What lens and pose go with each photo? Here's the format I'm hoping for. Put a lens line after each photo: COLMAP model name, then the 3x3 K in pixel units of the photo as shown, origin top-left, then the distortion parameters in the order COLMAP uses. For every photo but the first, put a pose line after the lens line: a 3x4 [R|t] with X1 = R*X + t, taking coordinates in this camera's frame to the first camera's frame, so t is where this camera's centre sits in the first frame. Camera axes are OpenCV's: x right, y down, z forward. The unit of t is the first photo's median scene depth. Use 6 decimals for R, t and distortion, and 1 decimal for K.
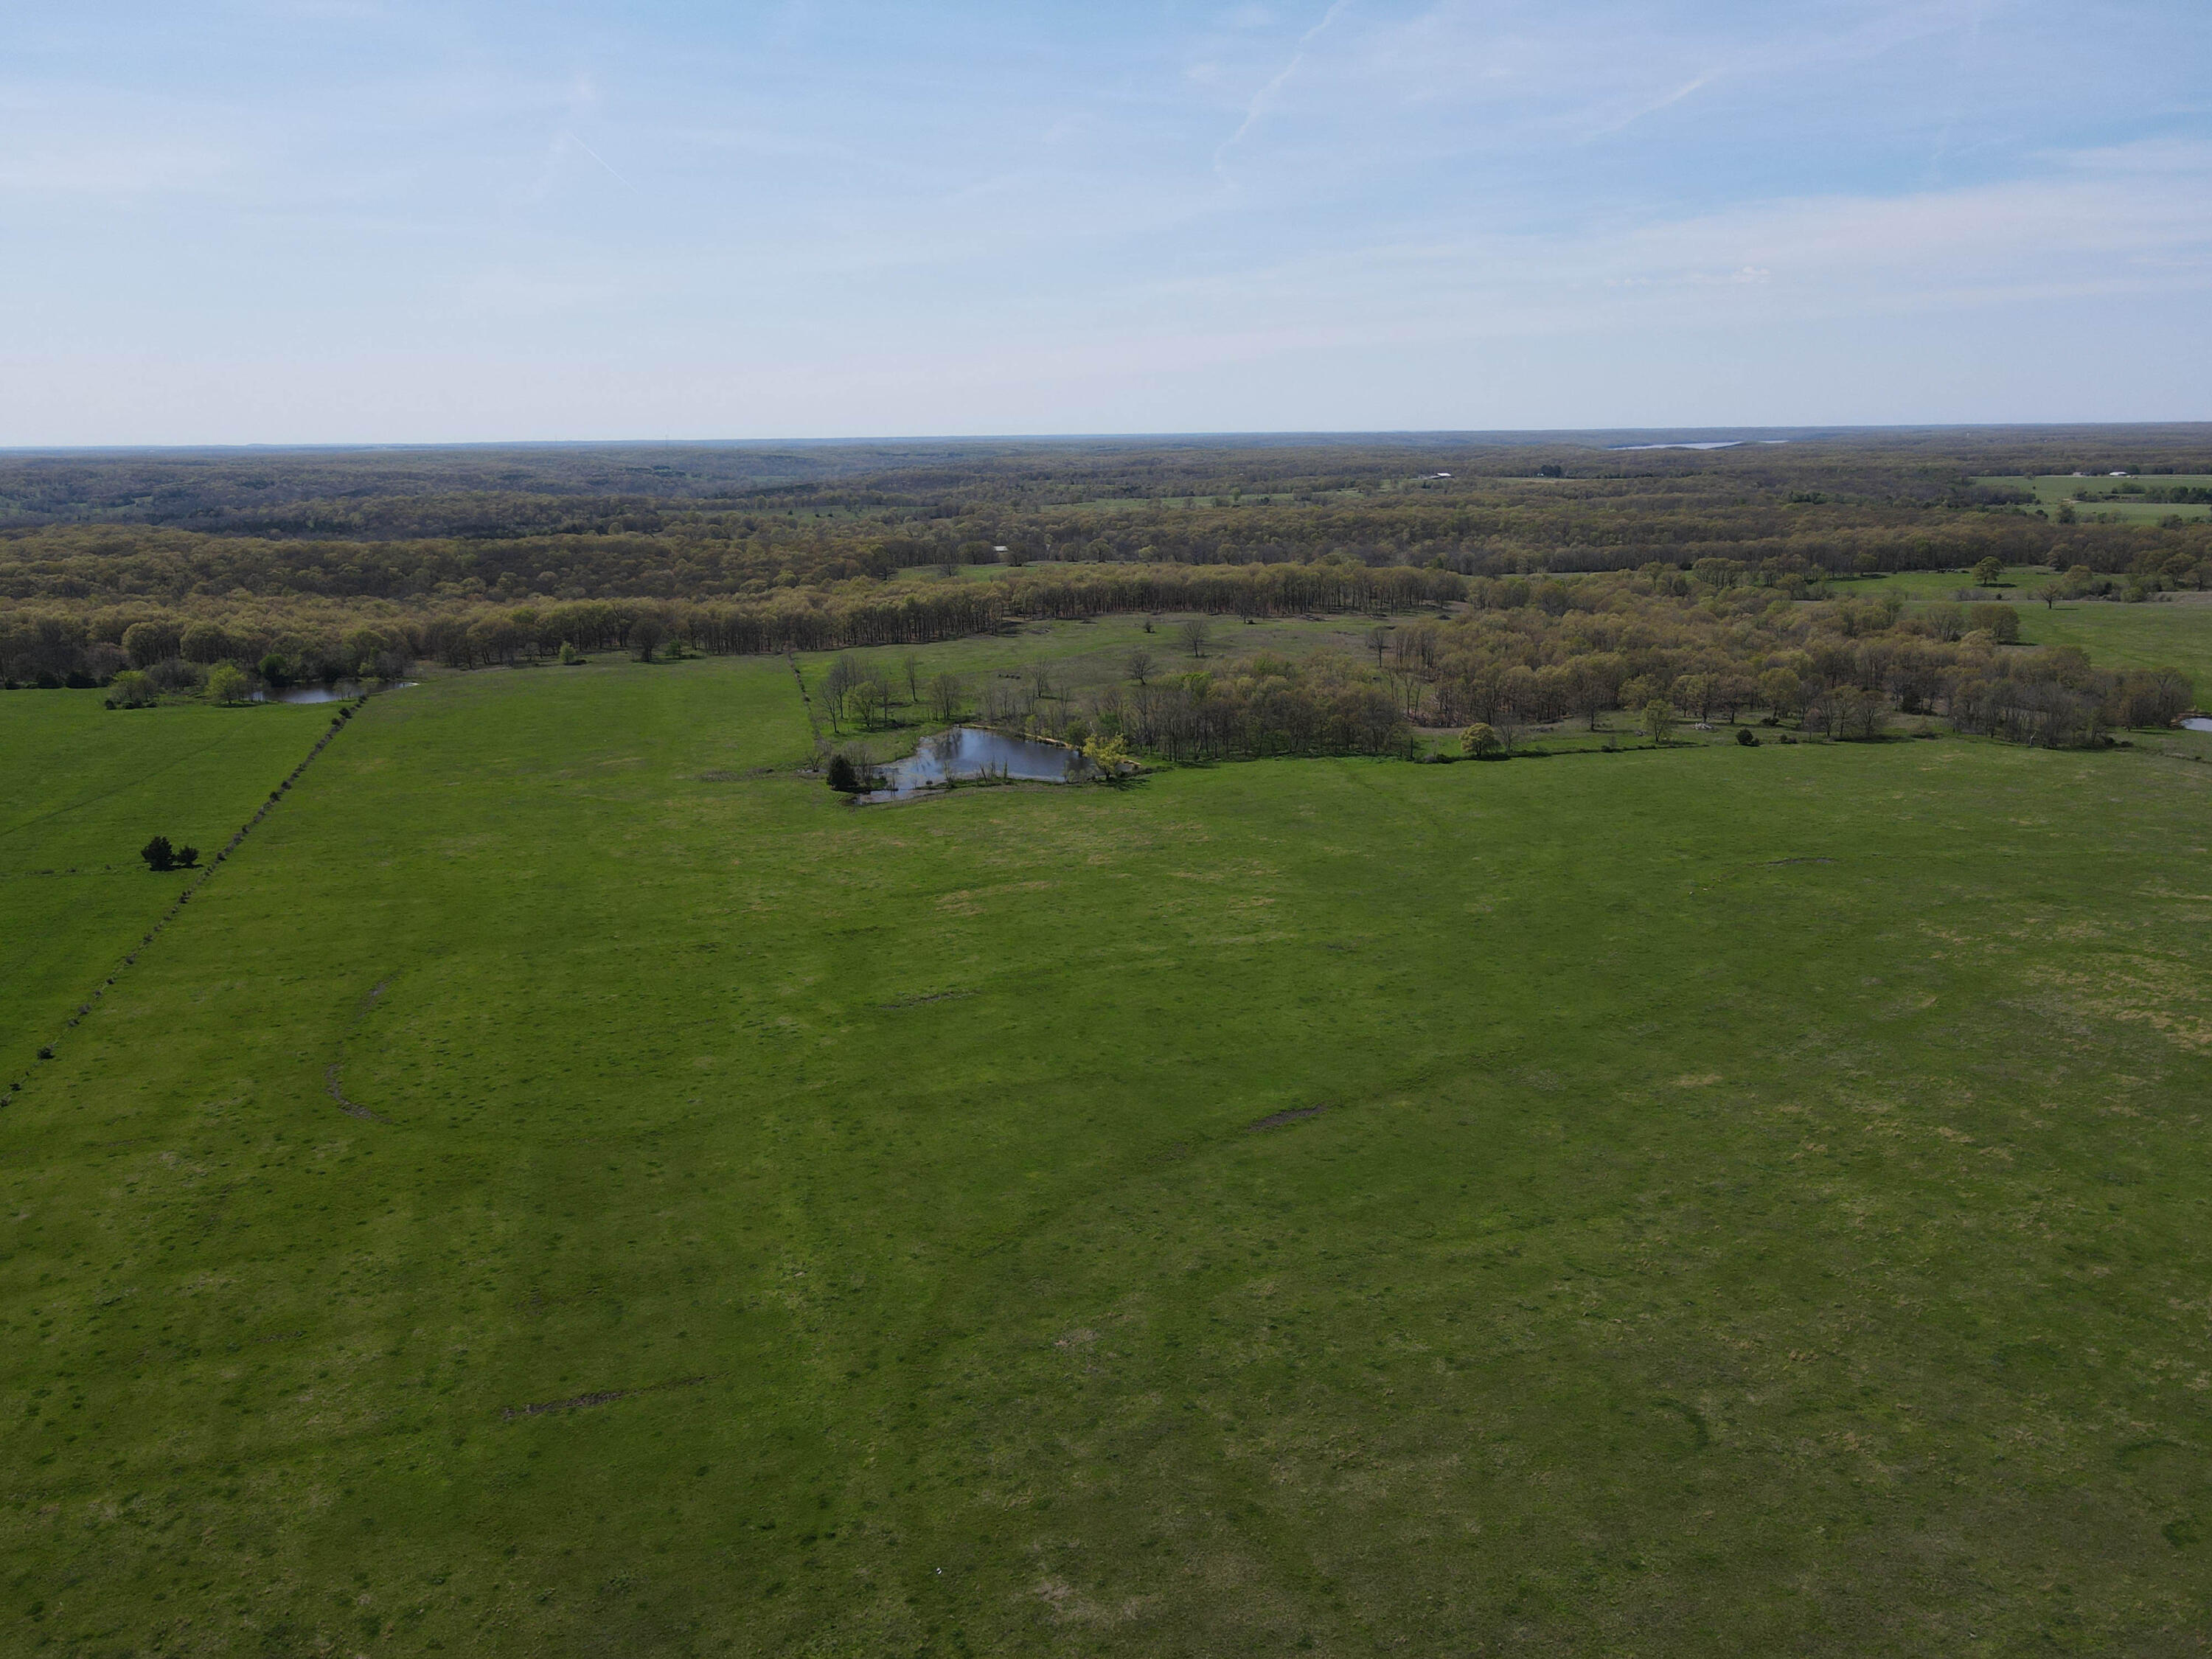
lens RADIAL K [[1633.1, 0, 1098.6], [0, 1633.1, 842.2], [0, 0, 1]] dist [0.008690, 0.012085]
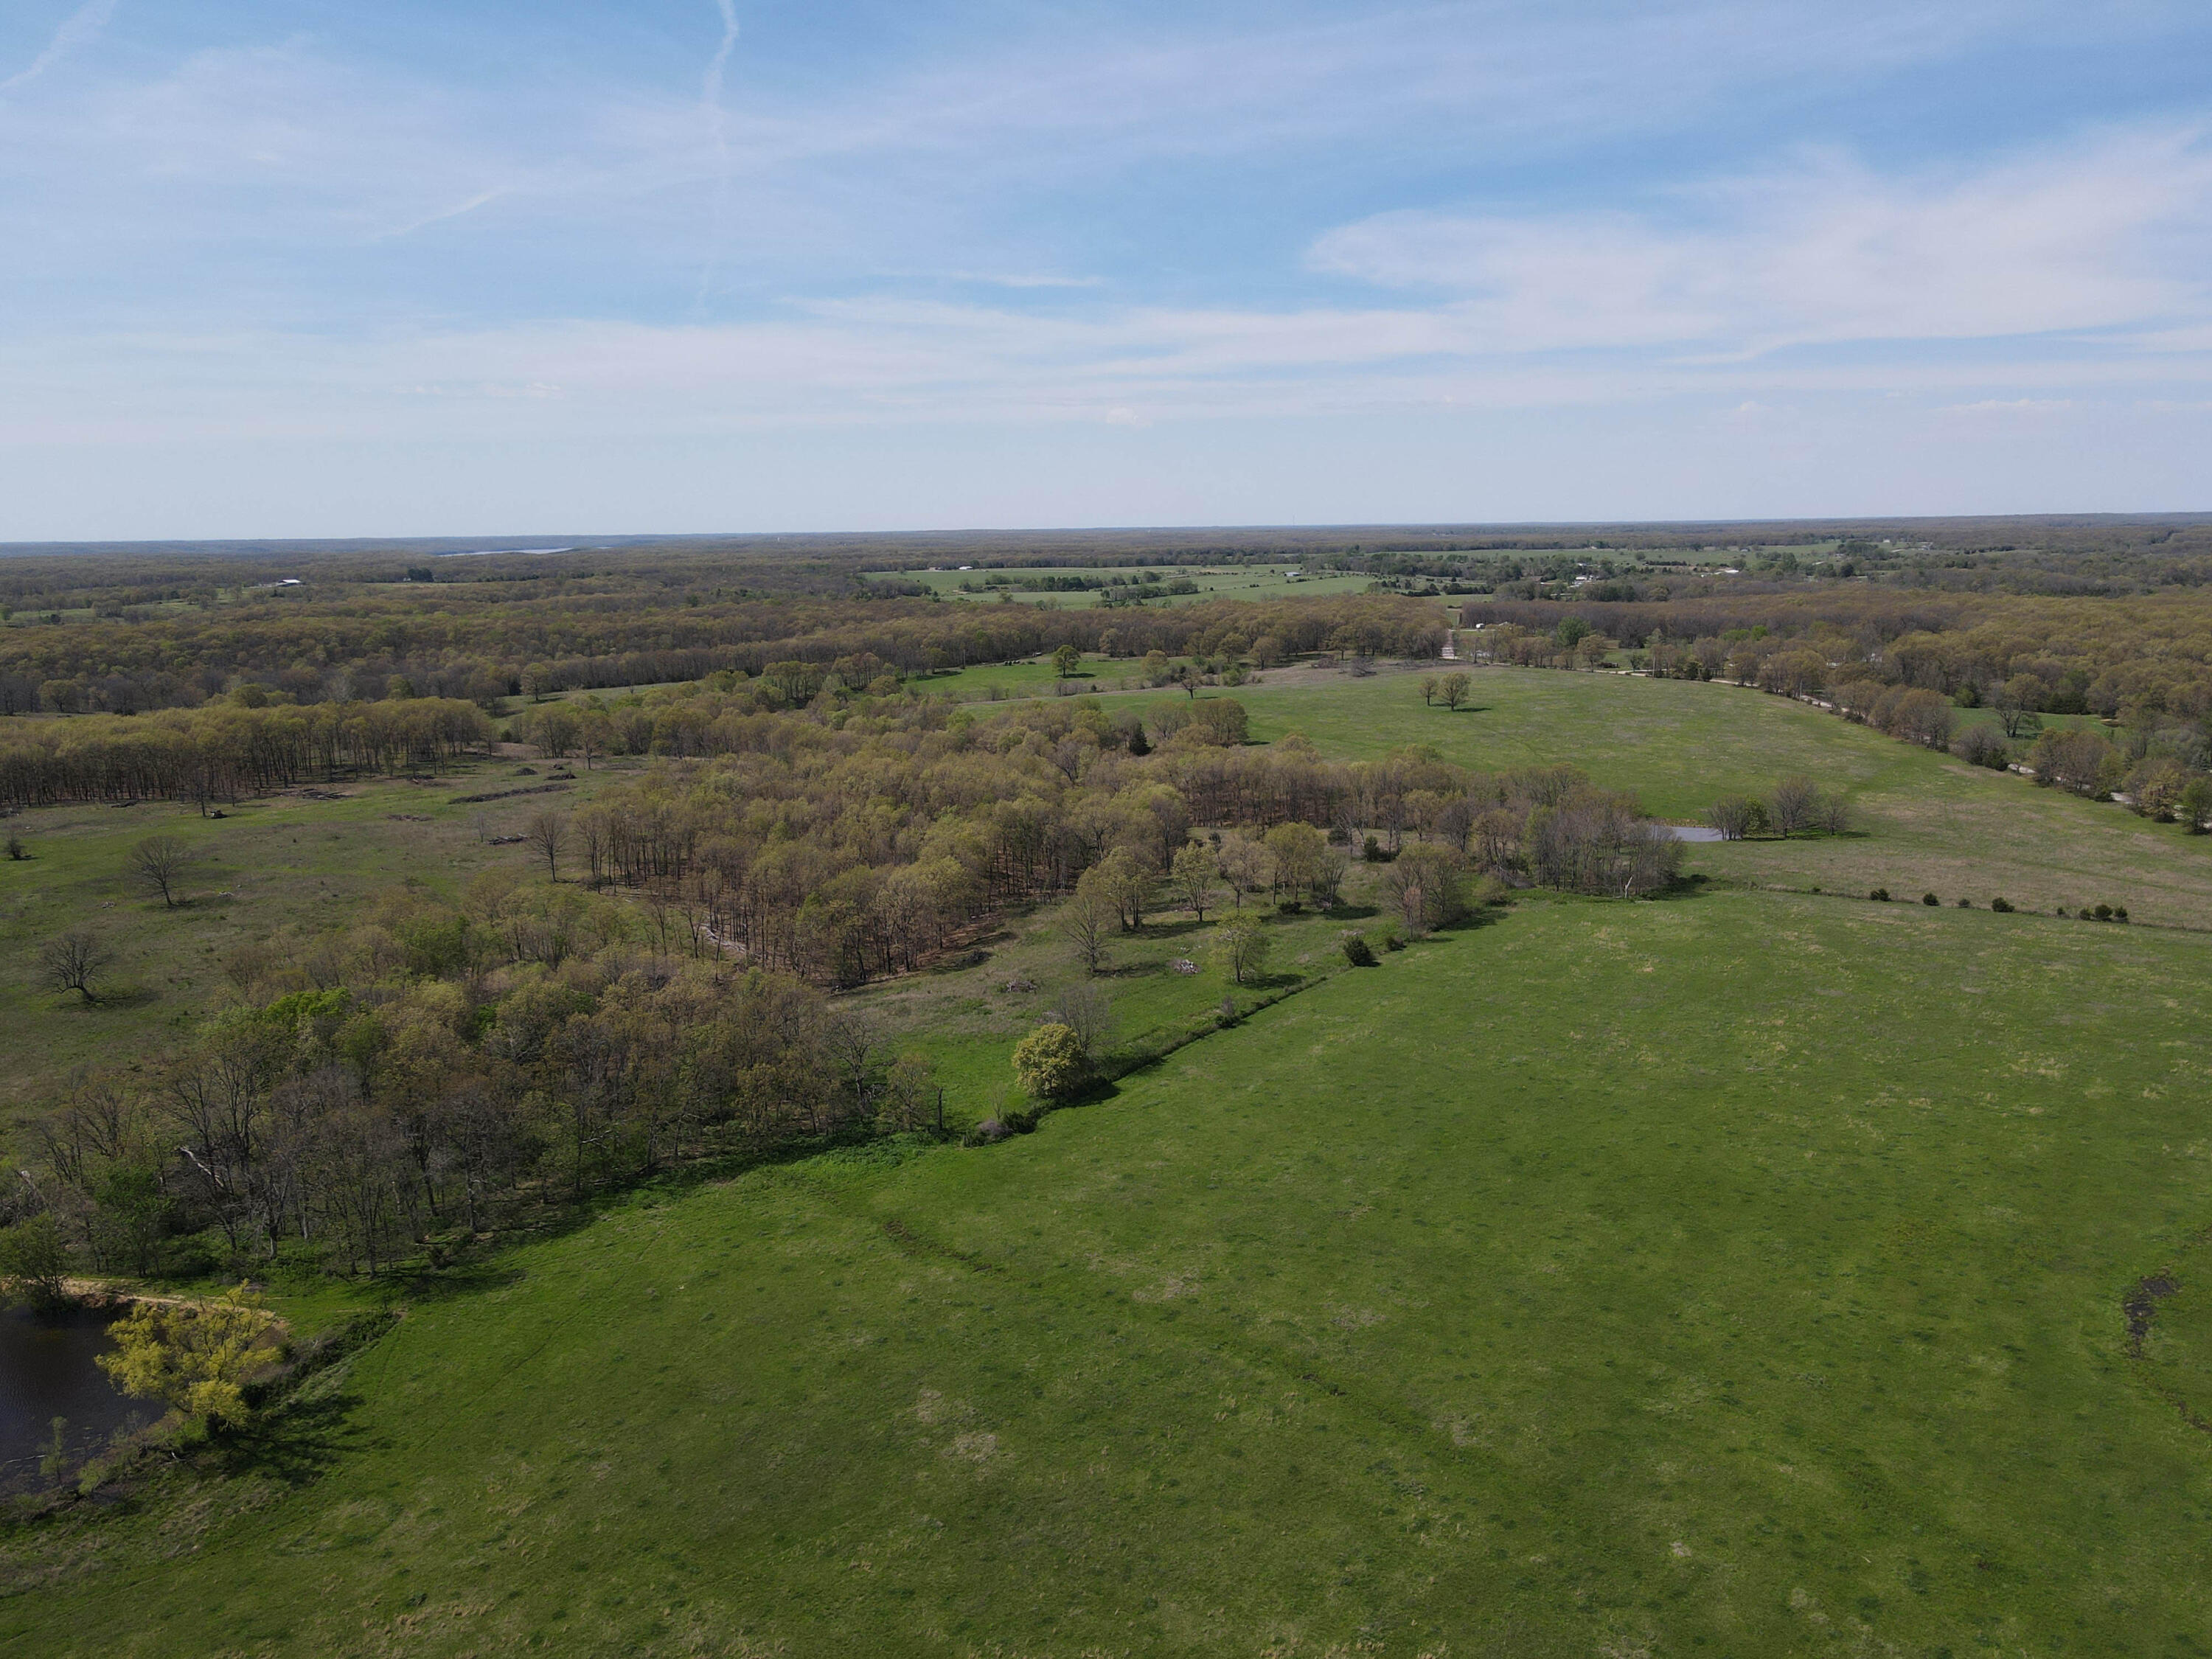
lens RADIAL K [[1633.1, 0, 1130.5], [0, 1633.1, 761.8], [0, 0, 1]] dist [0.008690, 0.012085]
pose [[0.762731, -0.093531, 0.639916, -0.041683], [0.163926, 0.985133, -0.051398, -0.100565], [-0.625595, 0.144102, 0.766724, 0.501768]]
